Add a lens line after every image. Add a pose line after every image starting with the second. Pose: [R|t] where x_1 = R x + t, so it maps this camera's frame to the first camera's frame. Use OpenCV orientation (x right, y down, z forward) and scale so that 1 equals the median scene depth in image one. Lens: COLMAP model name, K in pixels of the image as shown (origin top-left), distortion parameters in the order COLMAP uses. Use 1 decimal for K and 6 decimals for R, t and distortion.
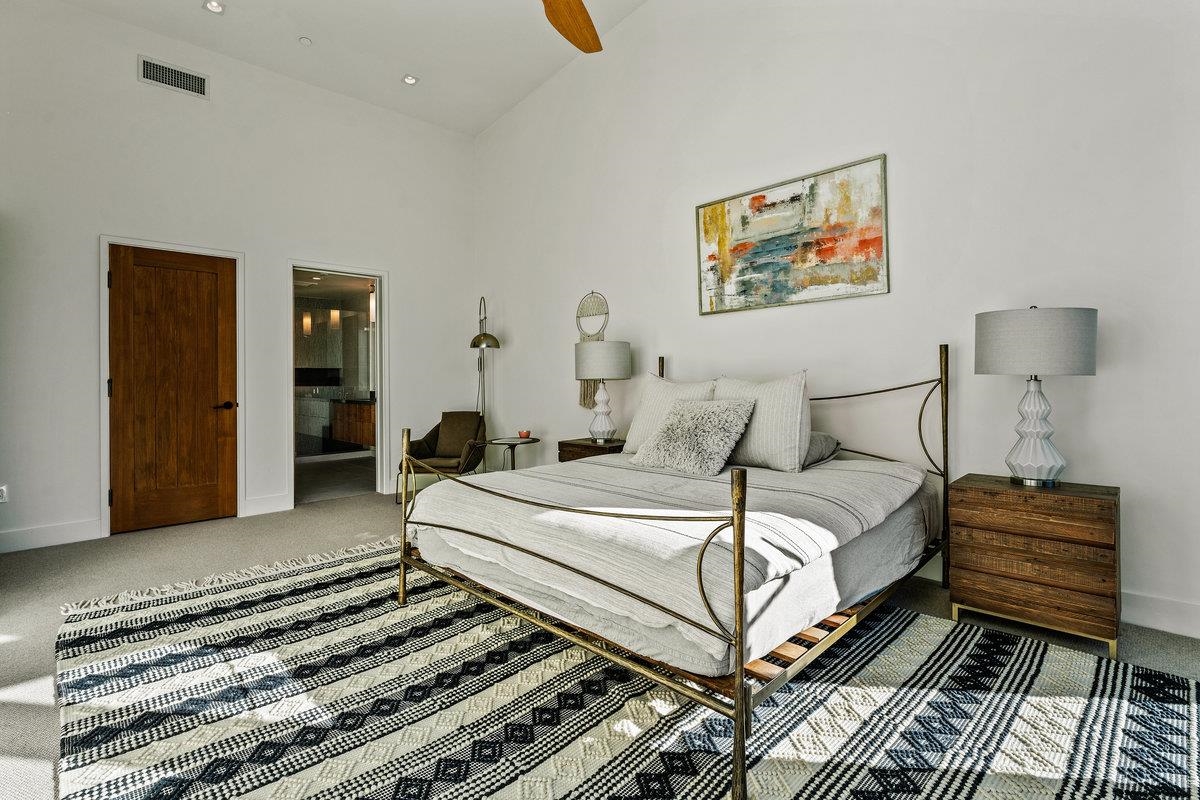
lens RADIAL K [[574.8, 0, 598.1], [0, 574.8, 382.0], [0, 0, 1]] dist [-0.000318, 0.000018]
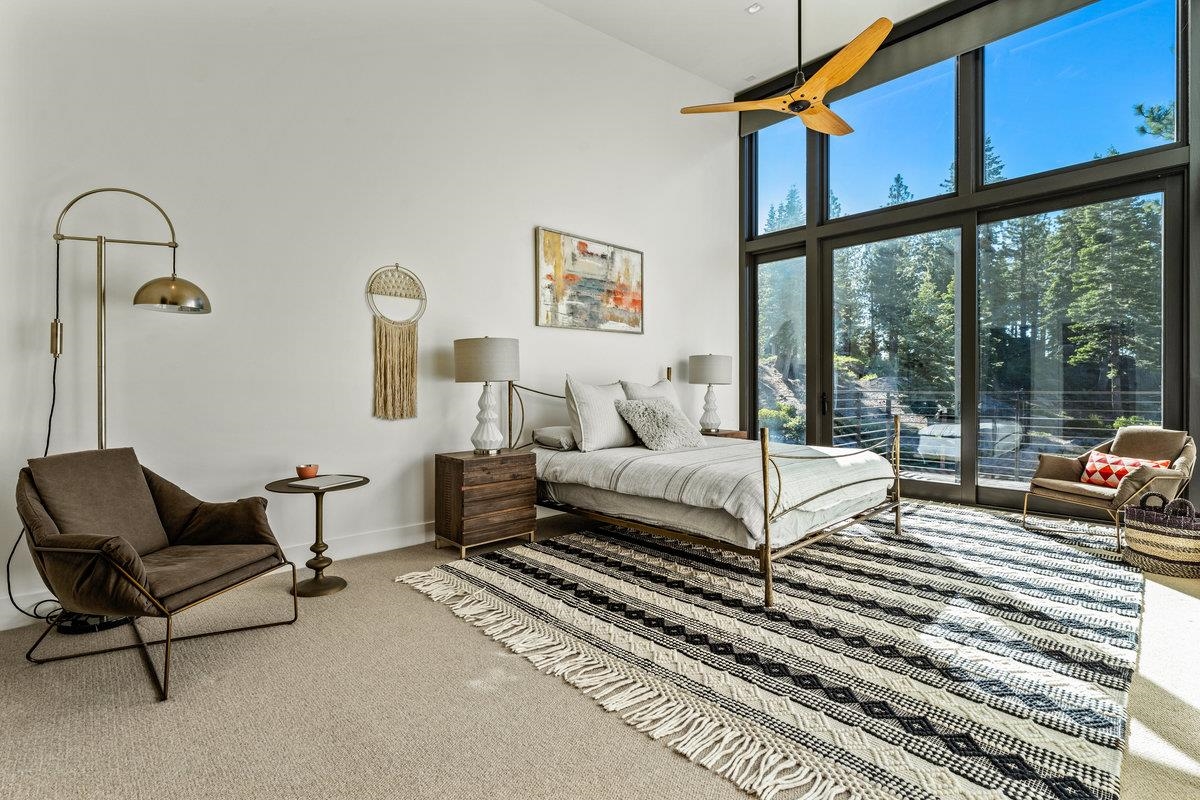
lens RADIAL K [[533.4, 0, 600.0], [0, 533.4, 400.0], [0, 0, 1]] dist [0.018599, -0.000071]
pose [[0.007232, -0.023022, 0.999709, -0.974654], [-0.002543, 0.999731, 0.023041, 0.004782], [-0.999971, -0.002709, 0.007172, 0.989911]]
